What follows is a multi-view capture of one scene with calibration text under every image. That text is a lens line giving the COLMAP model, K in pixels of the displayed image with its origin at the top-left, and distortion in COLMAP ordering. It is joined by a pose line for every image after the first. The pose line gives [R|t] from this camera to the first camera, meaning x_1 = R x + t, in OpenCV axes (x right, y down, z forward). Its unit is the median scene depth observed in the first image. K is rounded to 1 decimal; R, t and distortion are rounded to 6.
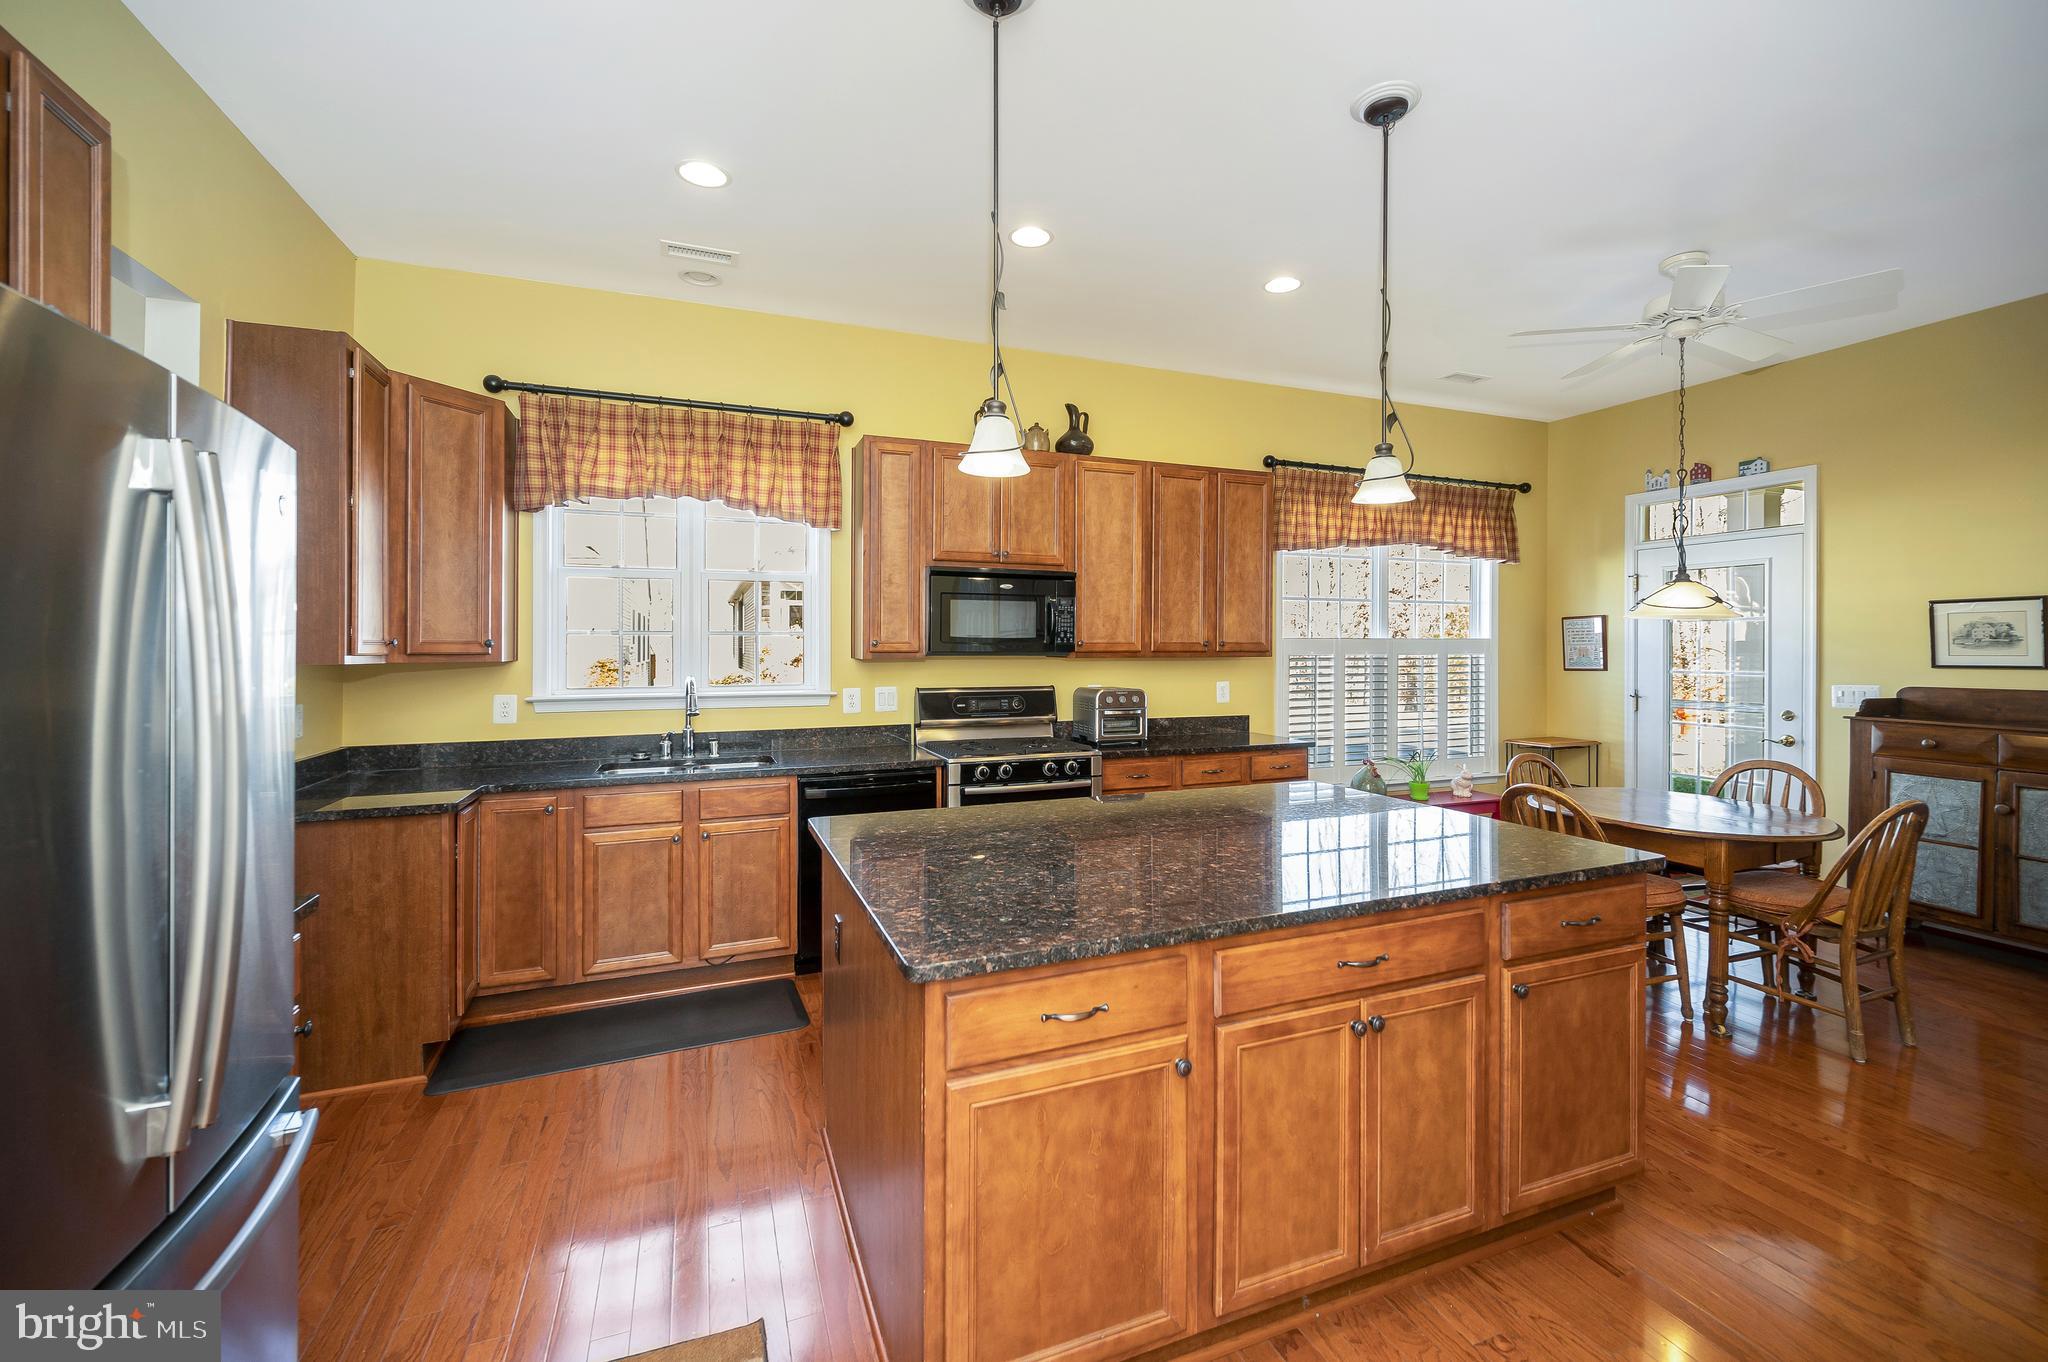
lens RADIAL K [[839.5, 0, 1047.9], [0, 839.5, 650.4], [0, 0, 1]] dist [-0.002366, -0.000235]
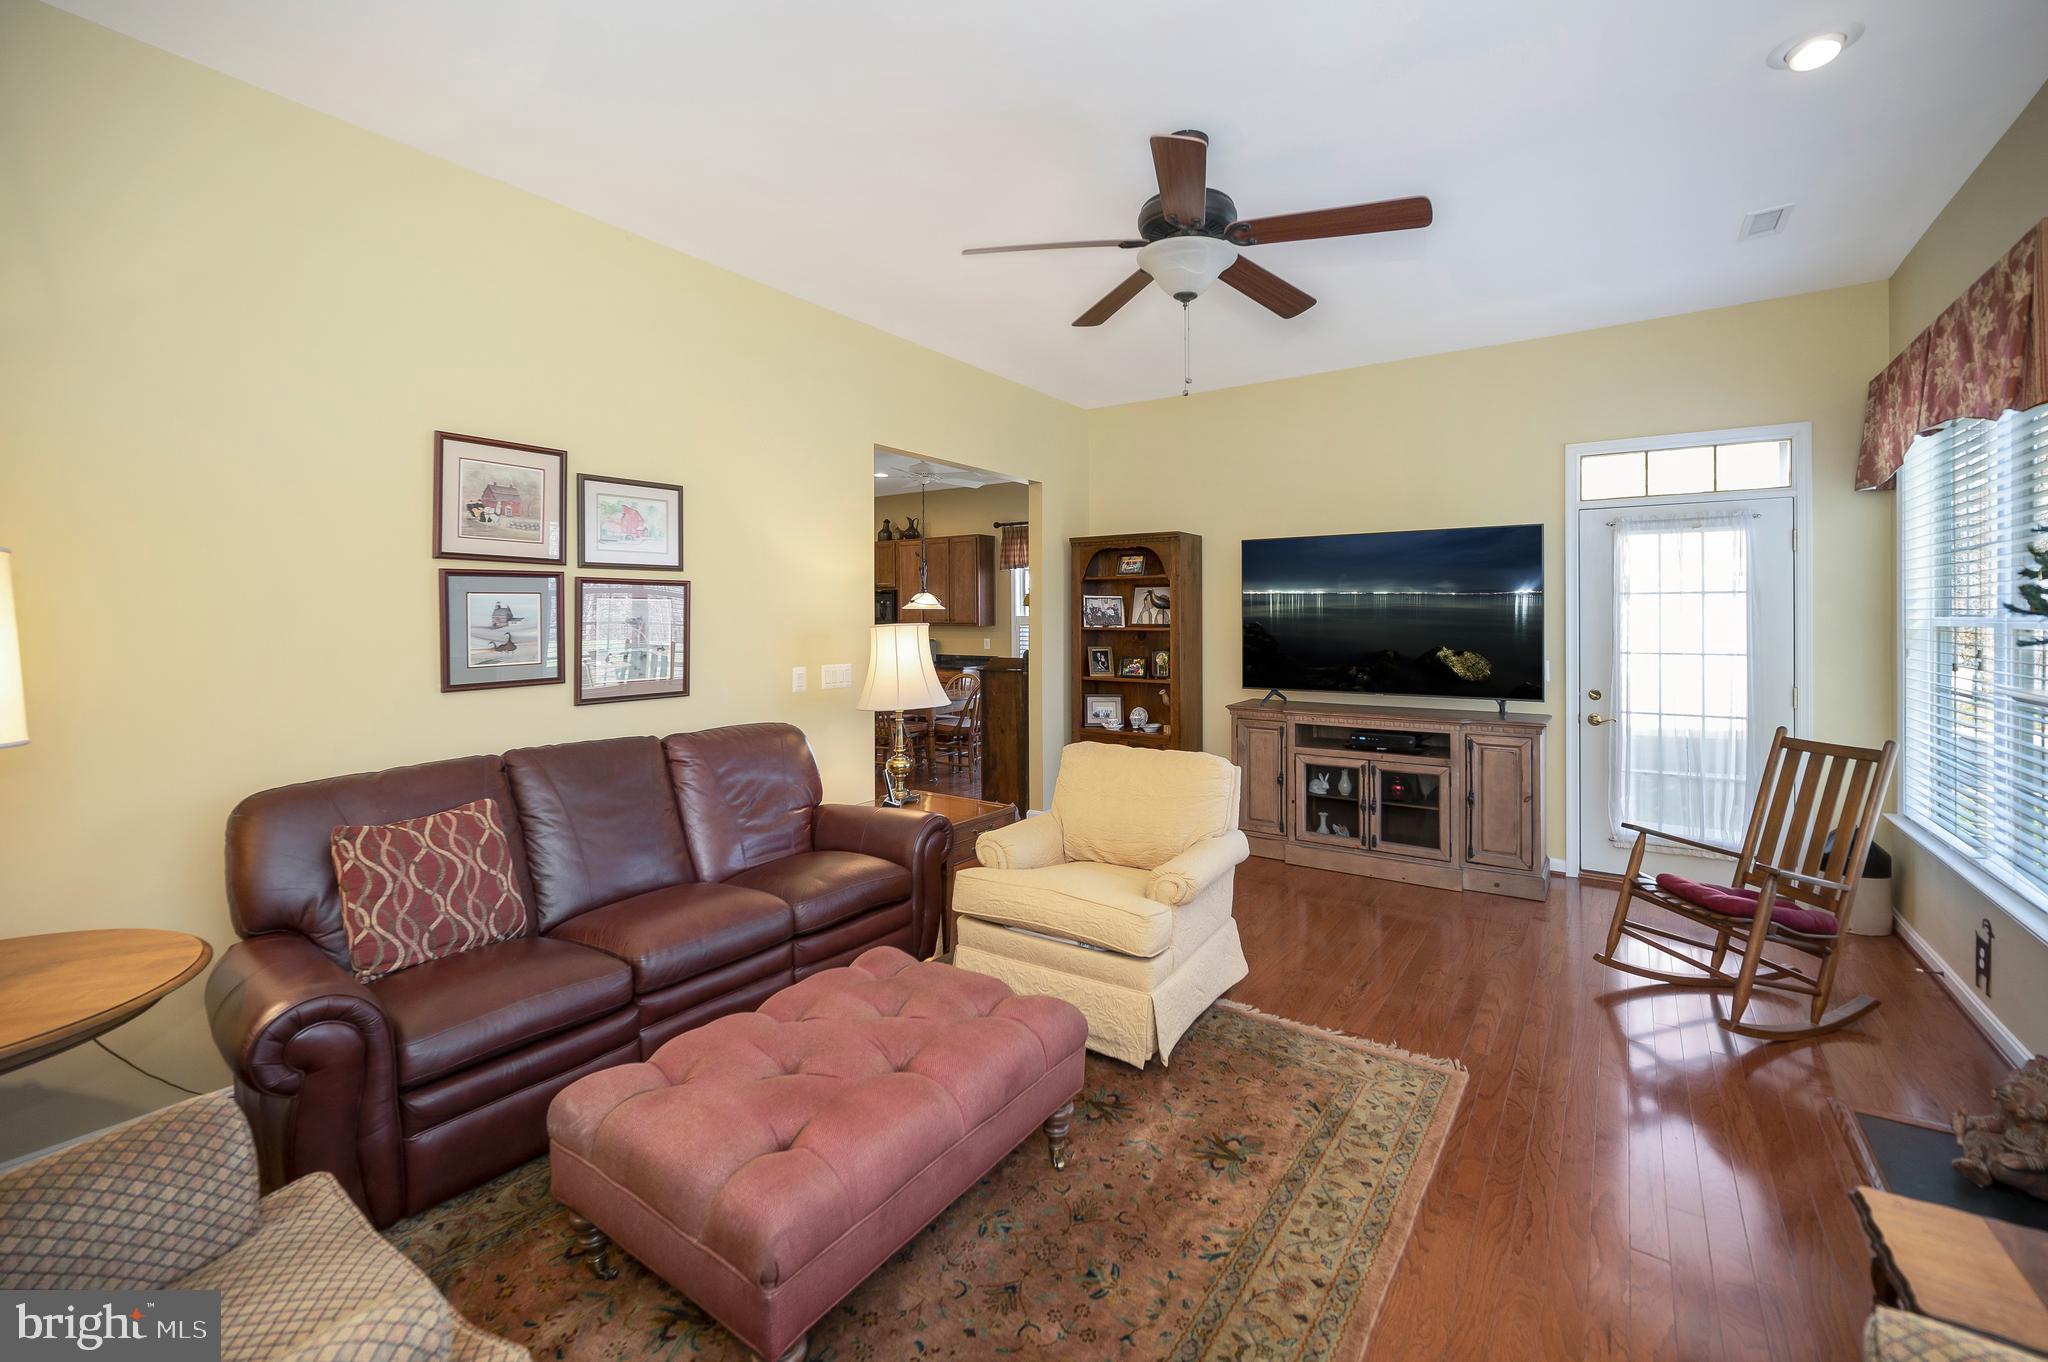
lens RADIAL K [[839.5, 0, 1014.7], [0, 839.5, 619.4], [0, 0, 1]] dist [-0.002366, -0.000235]
pose [[0.535375, -0.001415, -0.844613, 2.279382], [-0.002376, 0.999992, -0.003181, -0.002538], [0.844611, 0.003709, 0.535368, 0.006971]]
